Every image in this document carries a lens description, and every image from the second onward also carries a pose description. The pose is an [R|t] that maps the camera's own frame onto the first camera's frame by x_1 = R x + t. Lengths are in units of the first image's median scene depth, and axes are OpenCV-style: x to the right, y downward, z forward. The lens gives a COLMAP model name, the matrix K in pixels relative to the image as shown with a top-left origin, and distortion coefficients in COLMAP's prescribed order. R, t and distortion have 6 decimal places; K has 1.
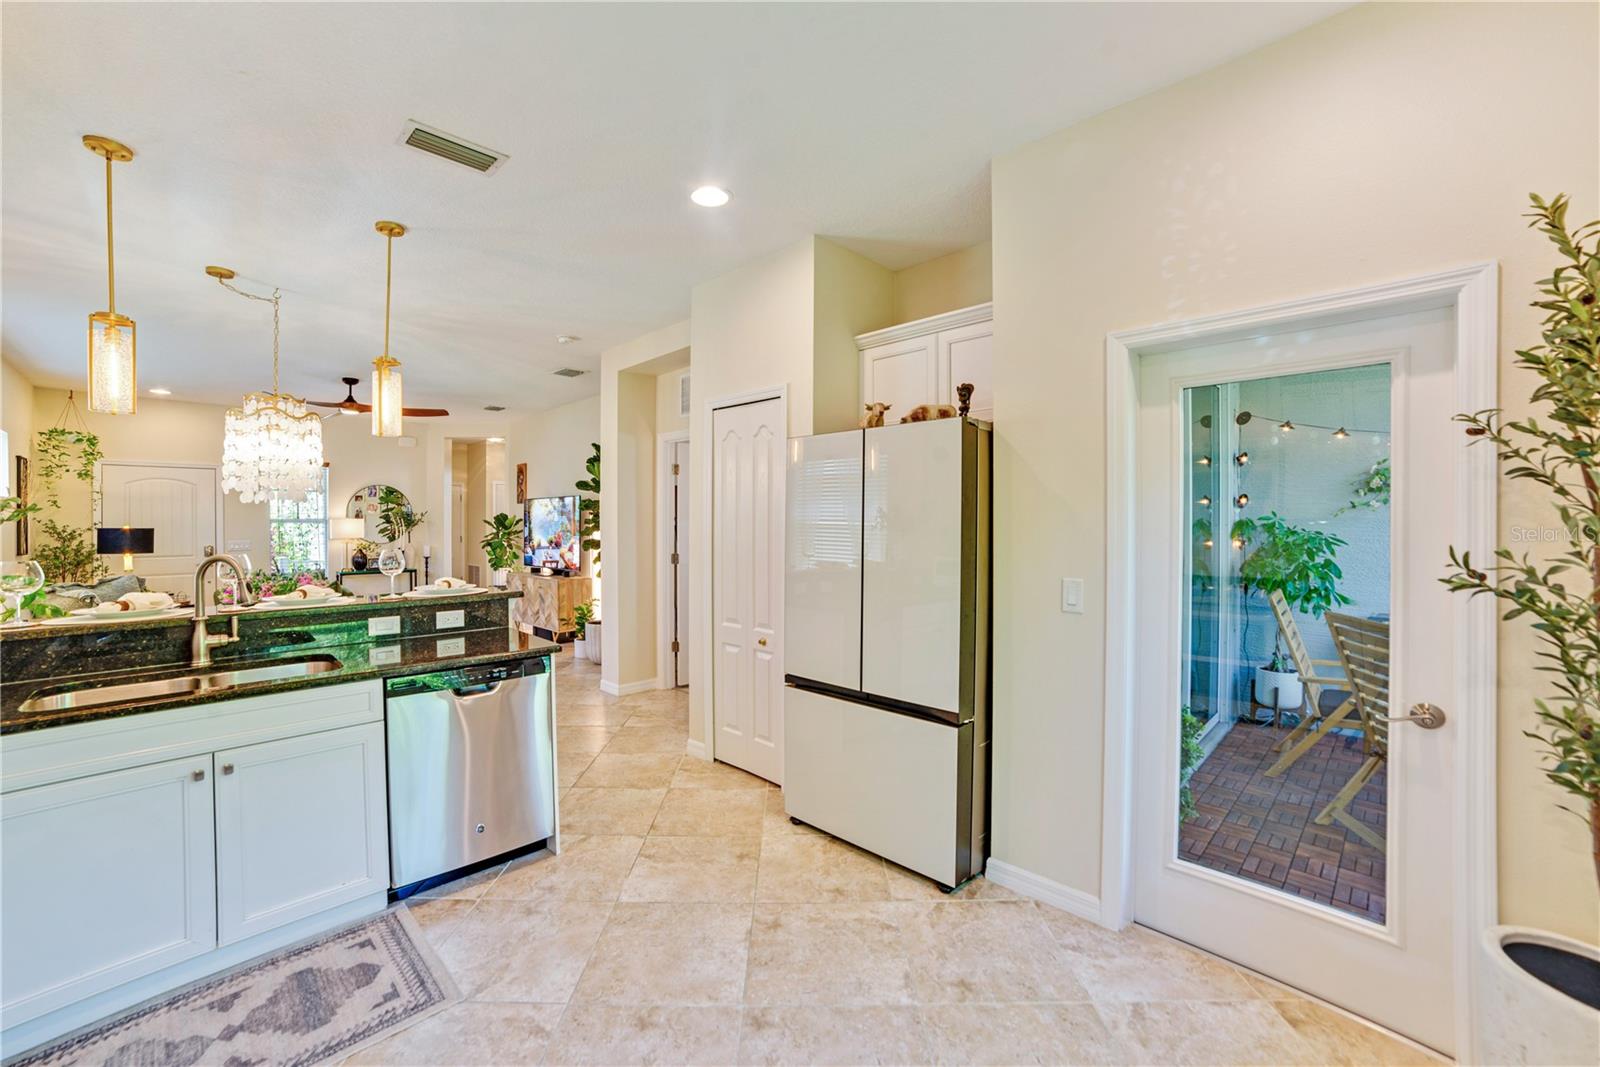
lens RADIAL K [[655.1, 0, 807.8], [0, 655.1, 523.2], [0, 0, 1]] dist [-0.062806, 0.023509]
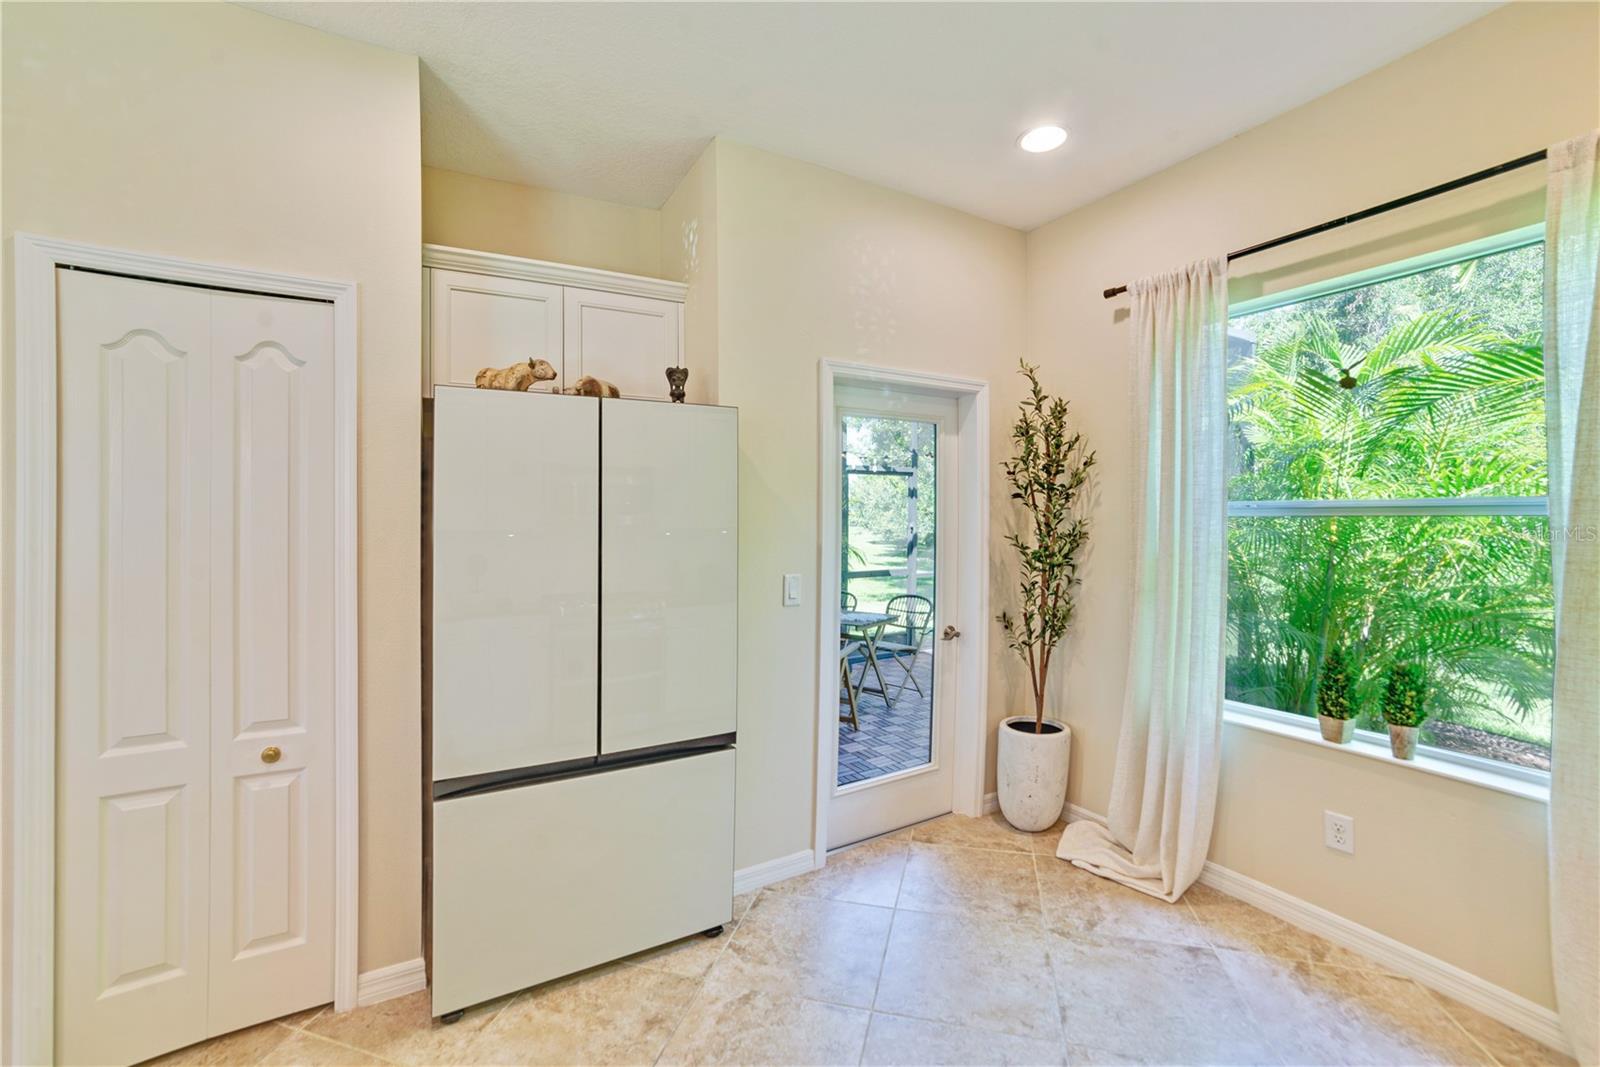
lens RADIAL K [[655.1, 0, 797.0], [0, 655.1, 535.1], [0, 0, 1]] dist [-0.062806, 0.023509]
pose [[0.255194, -0.016913, 0.966742, -0.554086], [0.004979, 0.999857, 0.016178, 0.004359], [-0.966877, 0.000685, 0.255242, 0.602807]]
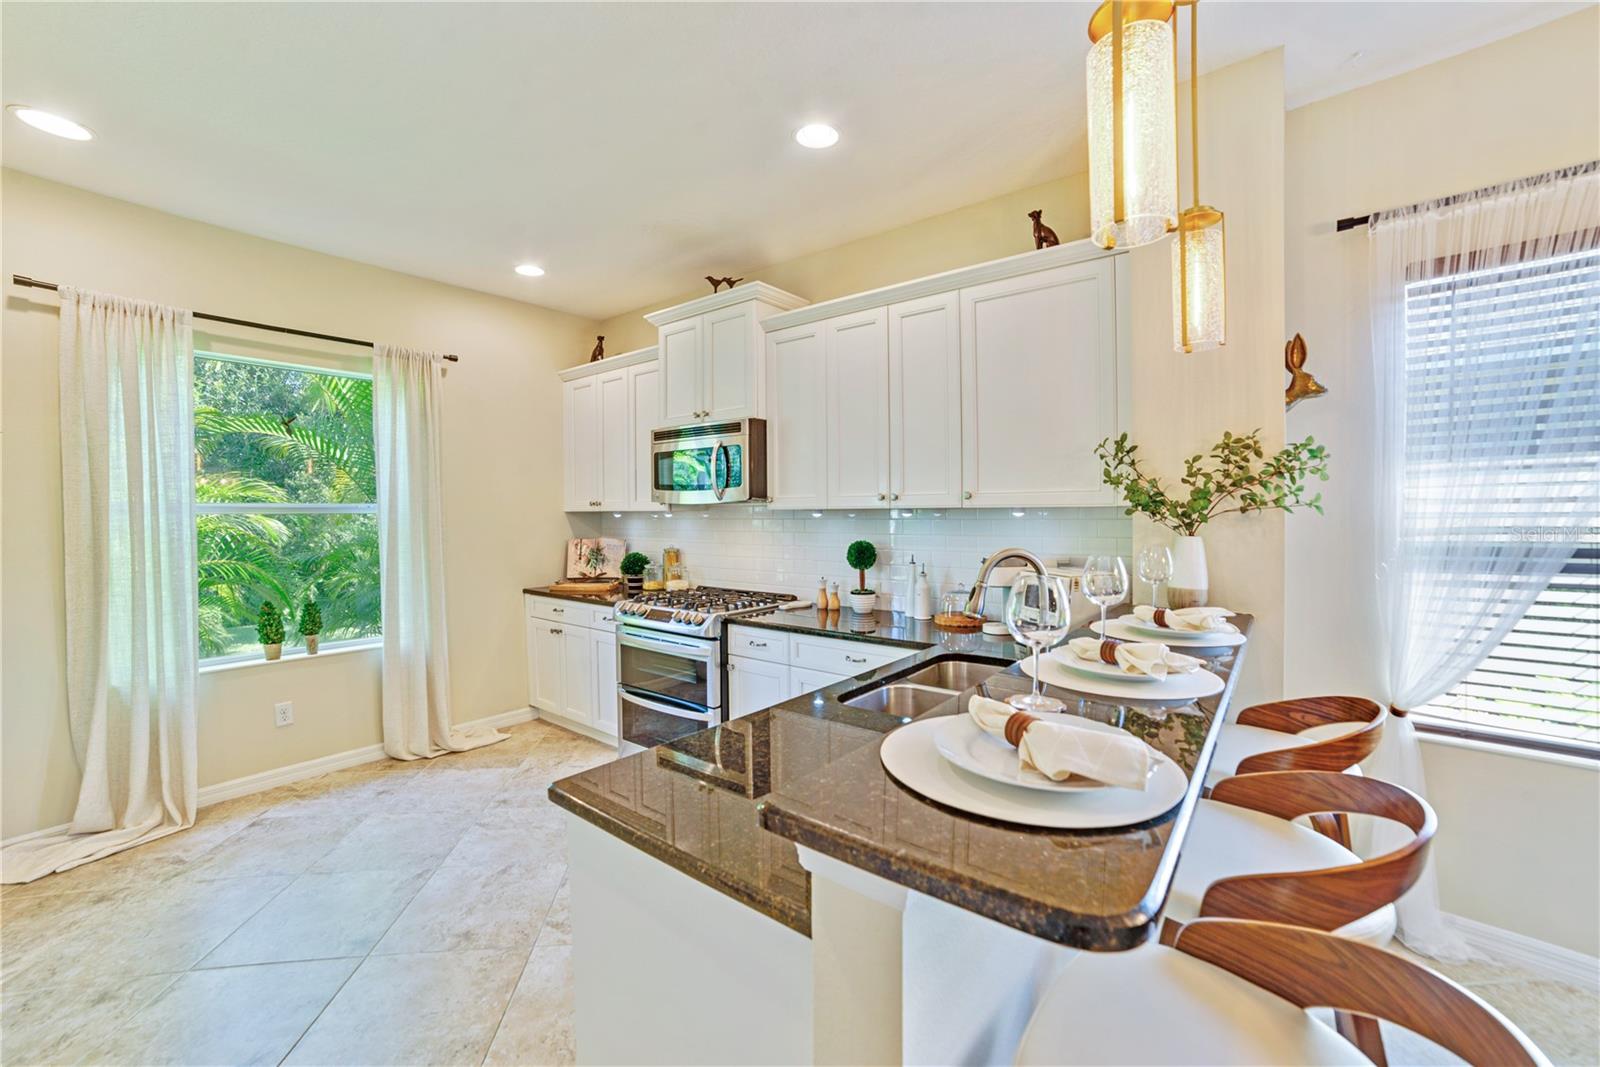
lens RADIAL K [[655.1, 0, 805.9], [0, 655.1, 519.5], [0, 0, 1]] dist [-0.062806, 0.023509]
pose [[-0.991669, 0.016816, -0.127709, -0.504325], [0.014444, 0.999706, 0.019472, -0.004593], [0.127999, 0.017465, -0.991620, 1.531969]]
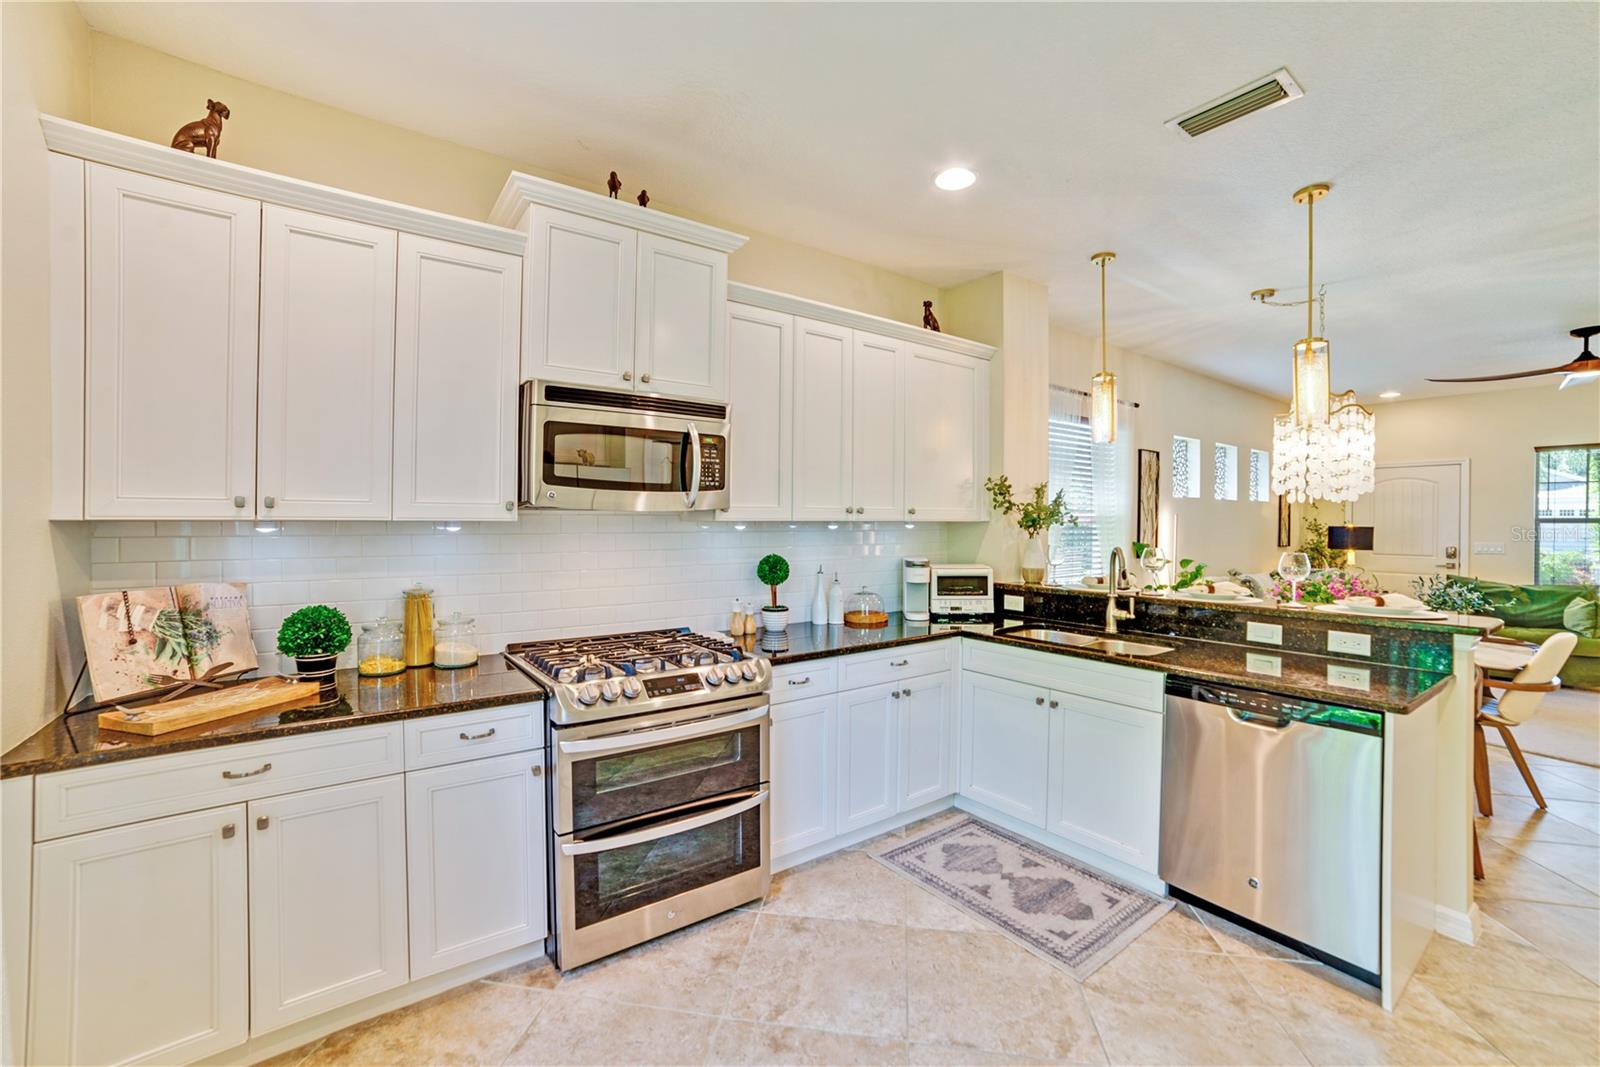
lens RADIAL K [[639.1, 0, 780.1], [0, 639.1, 521.1], [0, 0, 1]] dist [-0.014889, 0.001261]
pose [[-0.176327, 0.003363, -0.984326, 0.397099], [-0.005016, 0.999978, 0.004315, -0.004041], [0.984319, 0.005698, -0.176306, 0.488088]]
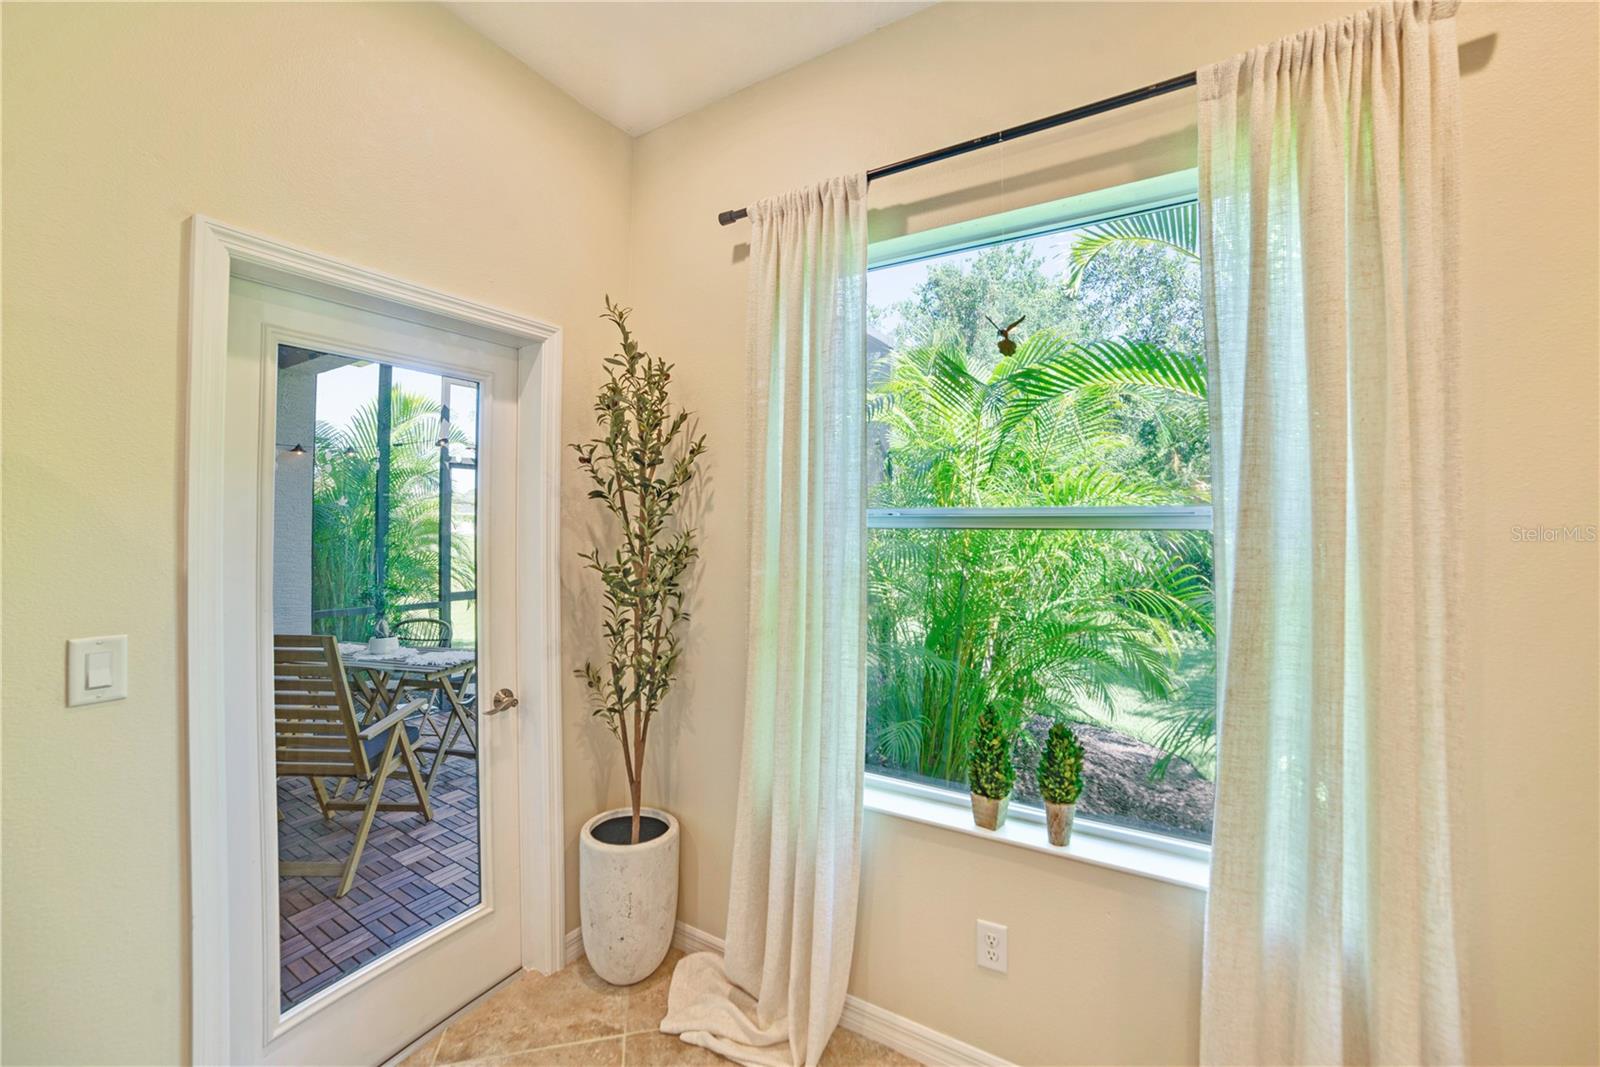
lens RADIAL K [[655.1, 0, 799.3], [0, 655.1, 531.9], [0, 0, 1]] dist [-0.062806, 0.023509]
pose [[-0.224782, -0.002680, 0.974405, -0.174763], [-0.001836, 0.999996, 0.002327, -0.002285], [-0.974407, -0.001266, -0.224786, 0.466381]]
